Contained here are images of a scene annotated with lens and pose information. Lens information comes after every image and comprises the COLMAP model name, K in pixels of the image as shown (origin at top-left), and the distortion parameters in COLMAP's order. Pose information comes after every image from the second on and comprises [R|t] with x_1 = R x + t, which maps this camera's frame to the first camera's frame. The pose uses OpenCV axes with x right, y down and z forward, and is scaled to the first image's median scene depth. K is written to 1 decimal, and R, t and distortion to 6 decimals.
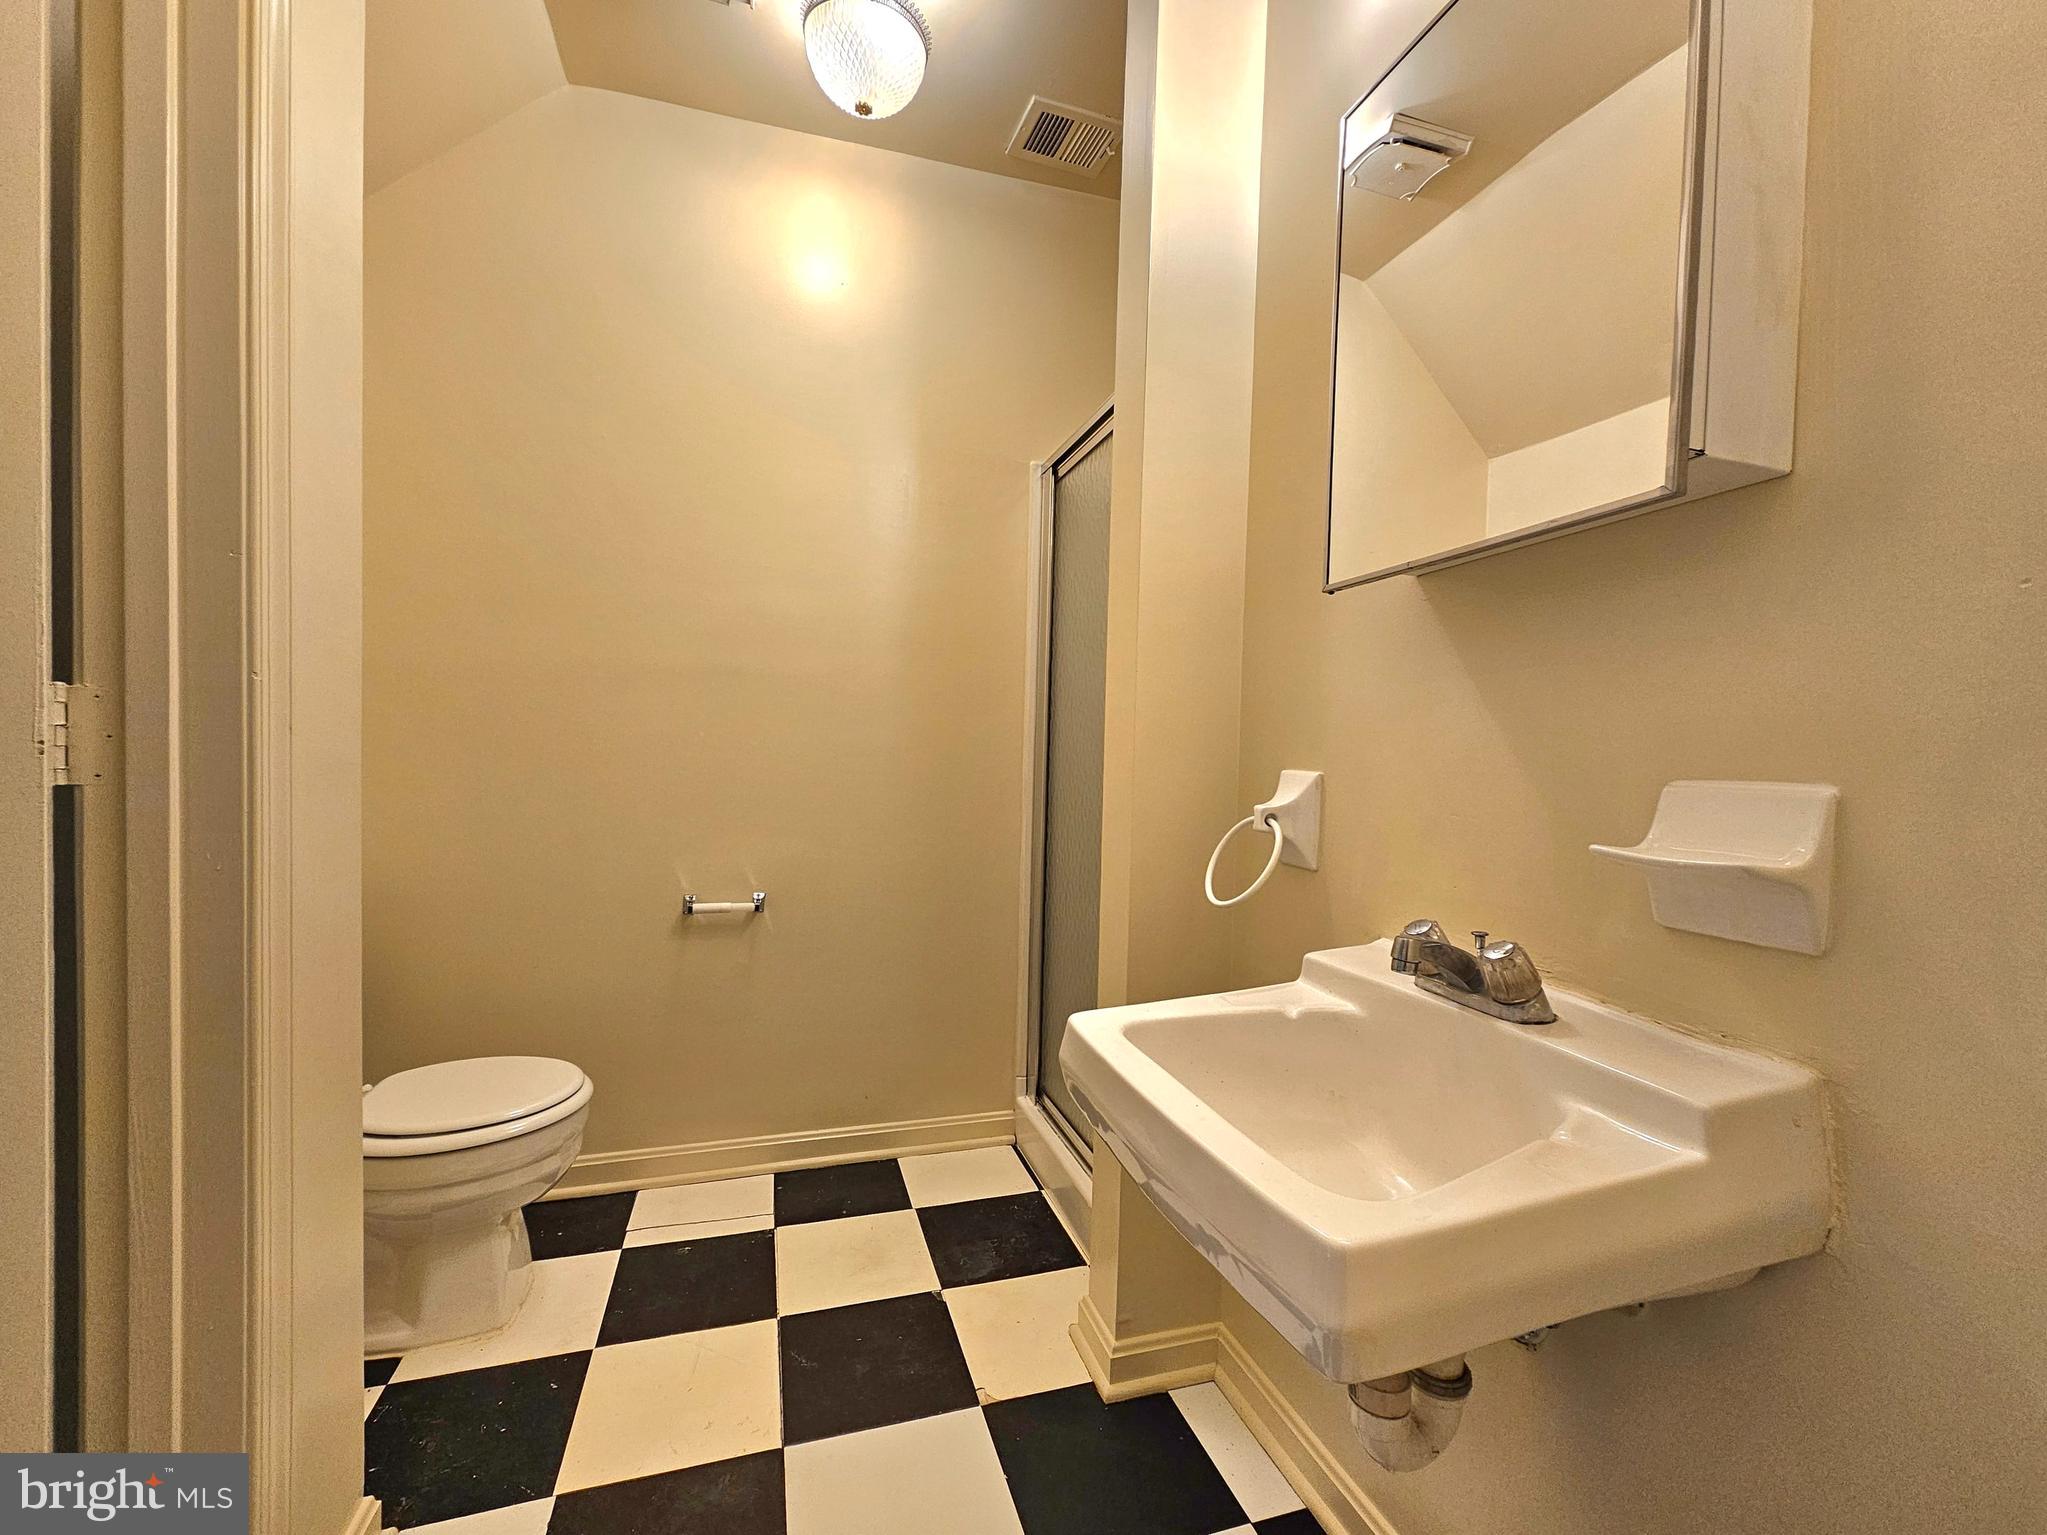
lens RADIAL K [[838.6, 0, 1012.9], [0, 838.6, 795.6], [0, 0, 1]] dist [0.000830, 0.000112]
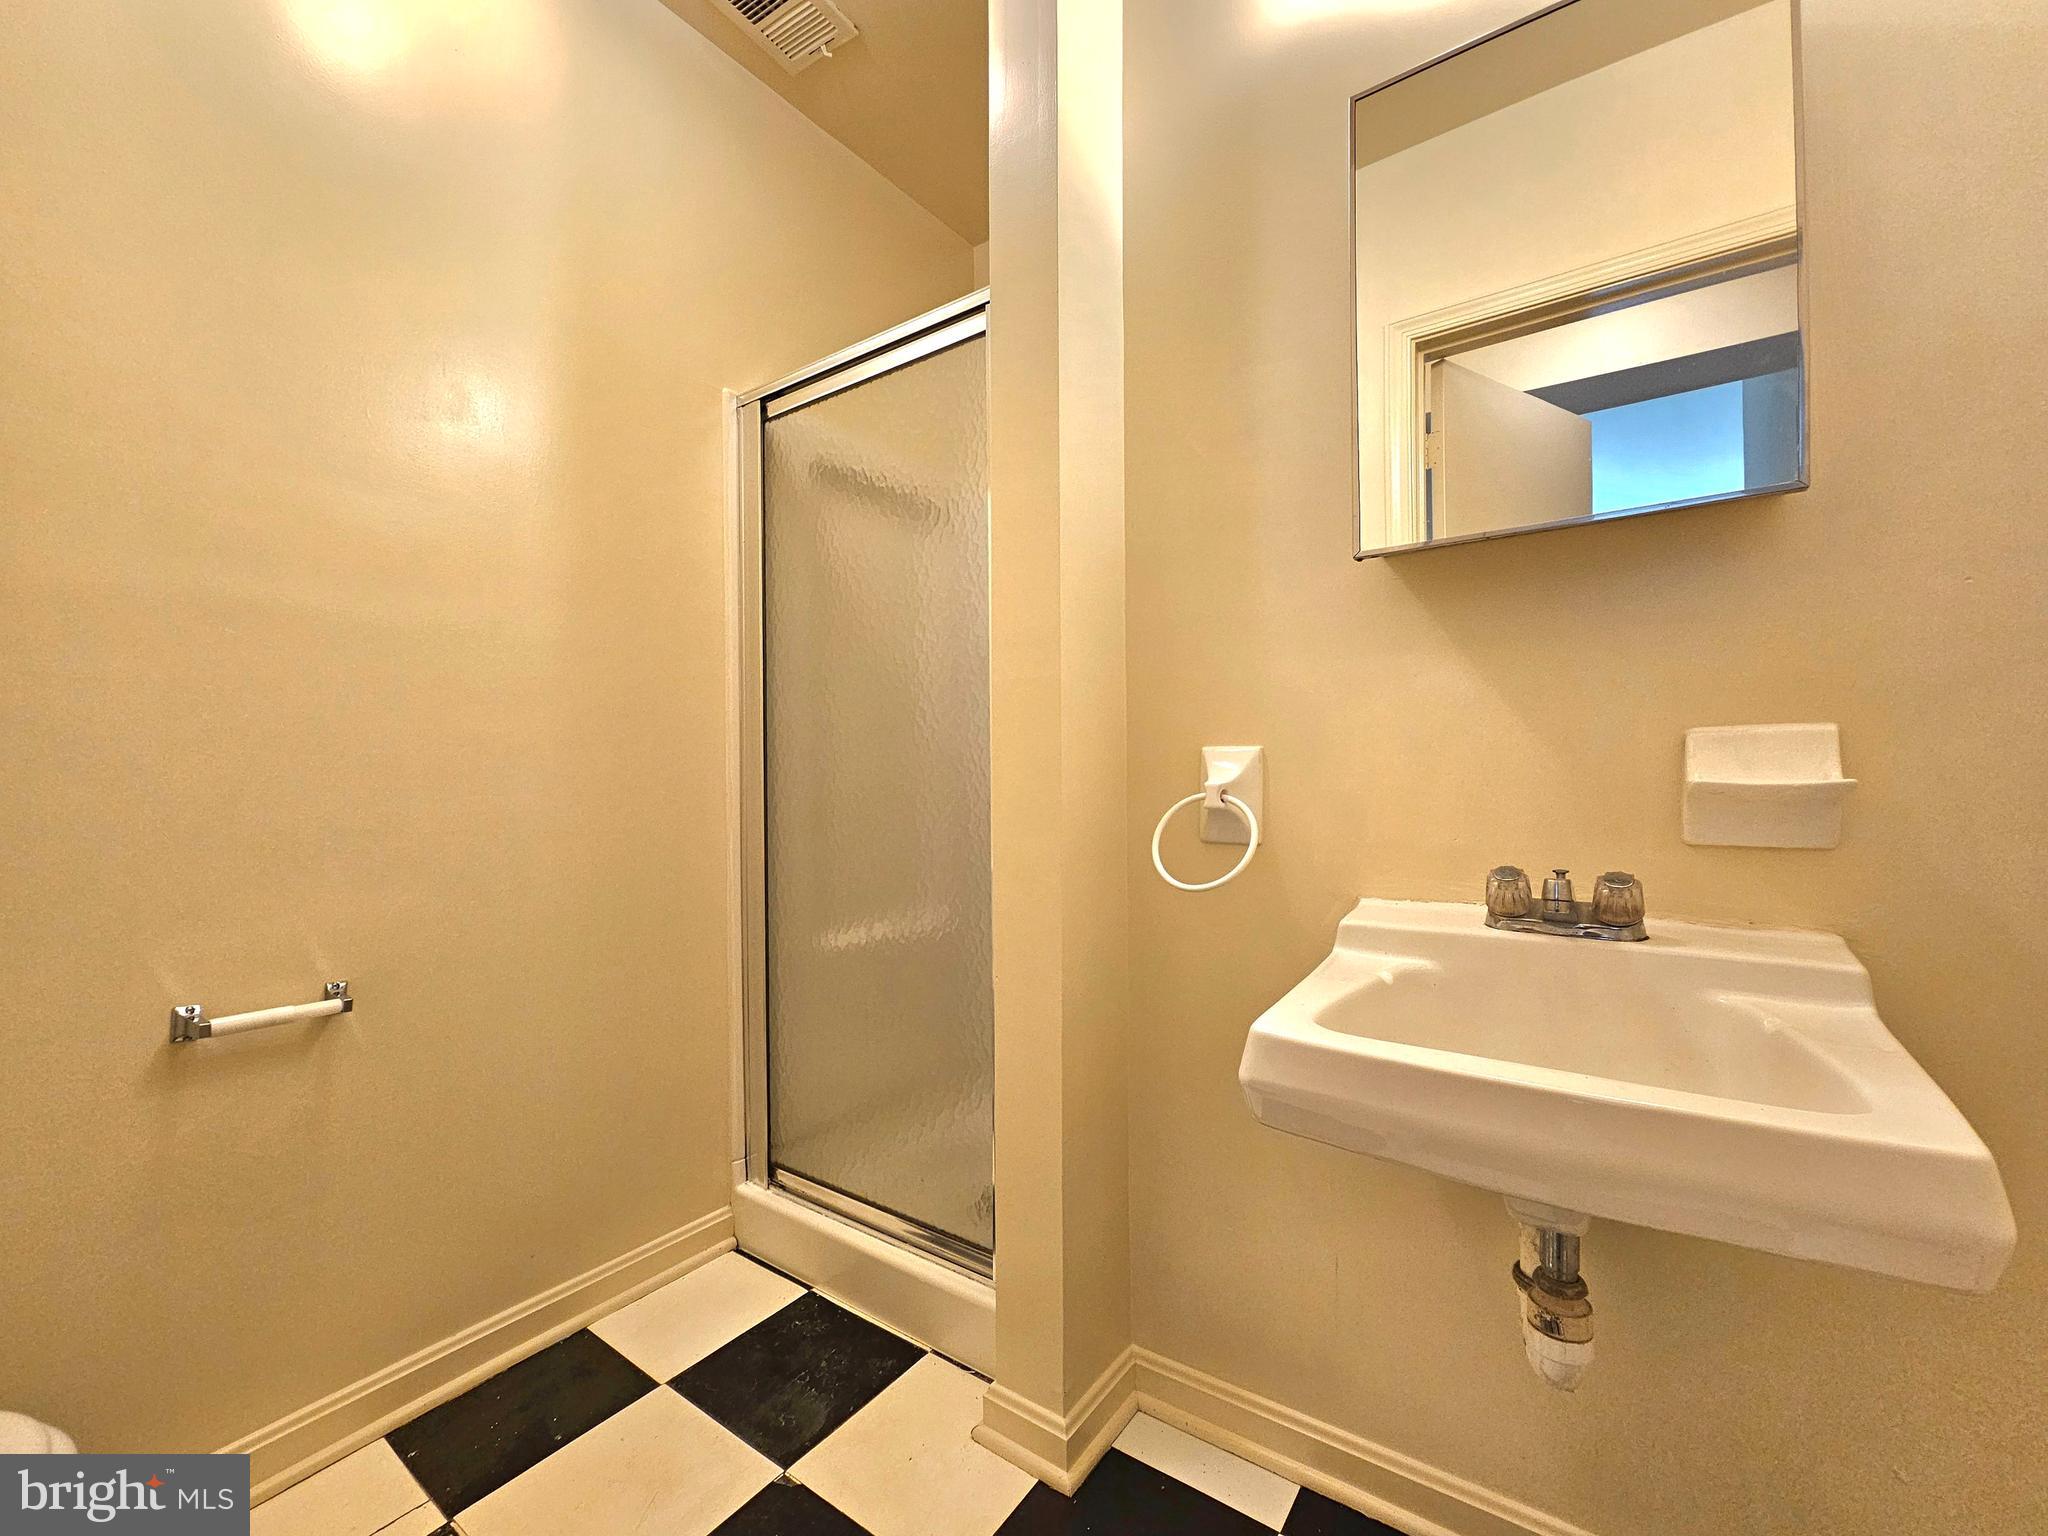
lens RADIAL K [[839.0, 0, 1013.4], [0, 839.0, 796.1], [0, 0, 1]] dist [0.000830, 0.000112]
pose [[0.794454, -0.040672, 0.605962, -0.407543], [0.055367, 0.998451, -0.005574, 0.017840], [-0.604796, 0.037978, 0.795474, 0.322222]]
